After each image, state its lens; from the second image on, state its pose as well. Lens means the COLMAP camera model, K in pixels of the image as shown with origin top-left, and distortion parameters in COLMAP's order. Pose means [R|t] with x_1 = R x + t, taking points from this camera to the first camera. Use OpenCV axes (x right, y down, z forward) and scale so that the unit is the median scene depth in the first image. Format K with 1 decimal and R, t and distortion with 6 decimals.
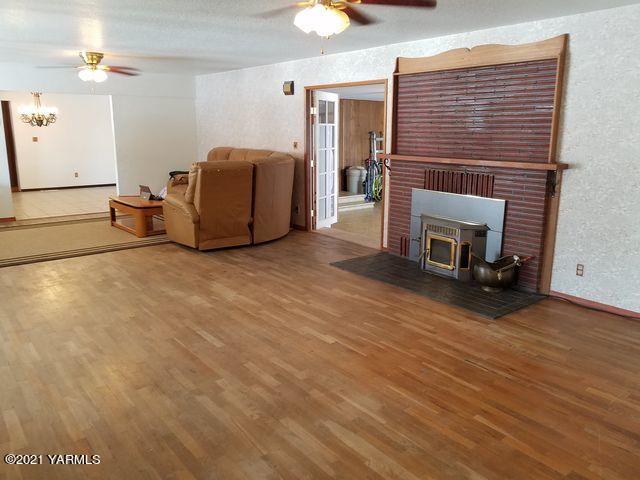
lens RADIAL K [[498.6, 0, 329.2], [0, 498.6, 228.0], [0, 0, 1]] dist [0.000077, -0.008257]
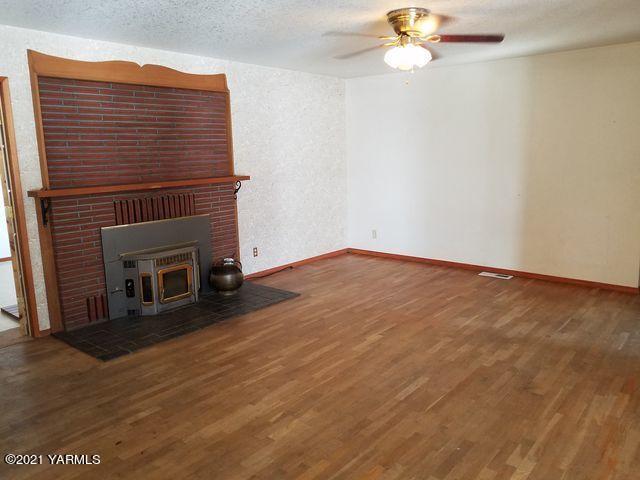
lens RADIAL K [[498.6, 0, 329.2], [0, 498.6, 228.0], [0, 0, 1]] dist [0.000077, -0.008257]
pose [[-0.187775, -0.156032, 0.969739, -0.836865], [0.215440, 0.956716, 0.195653, -0.200826], [-0.958293, 0.245659, -0.146032, 0.999951]]
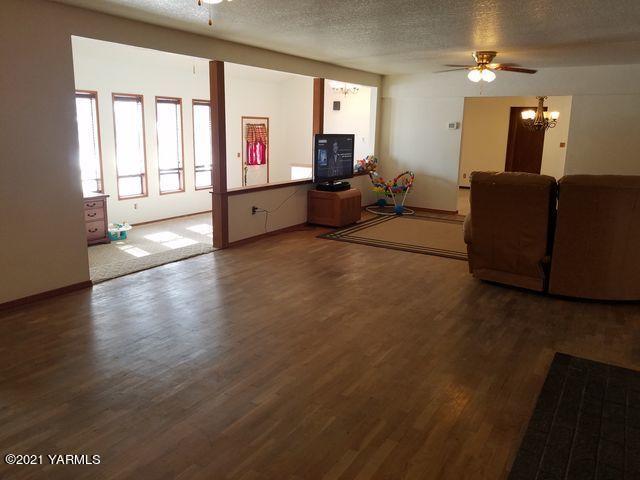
lens RADIAL K [[498.6, 0, 329.2], [0, 498.6, 228.0], [0, 0, 1]] dist [0.000077, -0.008257]
pose [[0.330854, 0.189445, -0.924471, 0.570055], [-0.208539, 0.970101, 0.124163, -0.120357], [0.920352, 0.151708, 0.360468, 0.650258]]
